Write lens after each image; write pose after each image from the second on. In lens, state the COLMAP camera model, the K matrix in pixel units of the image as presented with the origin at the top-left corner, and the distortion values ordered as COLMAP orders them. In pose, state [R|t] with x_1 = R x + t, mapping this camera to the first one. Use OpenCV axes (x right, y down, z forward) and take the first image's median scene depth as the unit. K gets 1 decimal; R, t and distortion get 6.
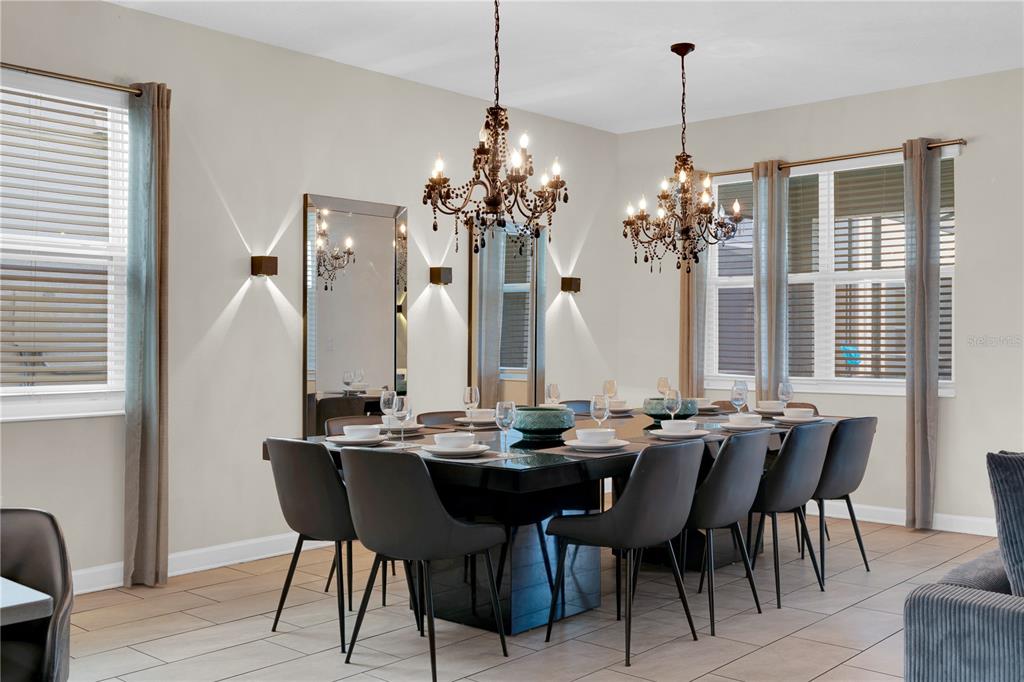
lens RADIAL K [[1014.9, 0, 512.0], [0, 1014.9, 341.0], [0, 0, 1]] dist [-0.077350, 0.300138]
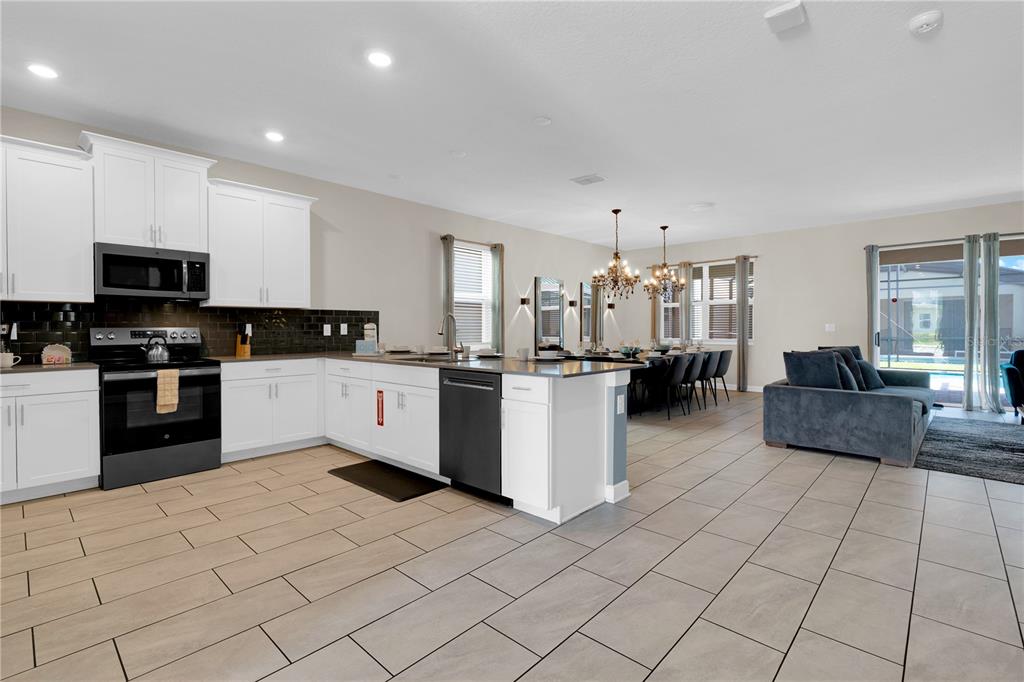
lens RADIAL K [[465.9, 0, 510.1], [0, 465.9, 324.4], [0, 0, 1]] dist [0.000138, -0.000031]
pose [[0.999648, -0.005736, -0.025913, -0.243636], [0.005427, 0.999913, -0.011982, 0.010832], [0.025979, 0.011837, 0.999592, -0.374376]]
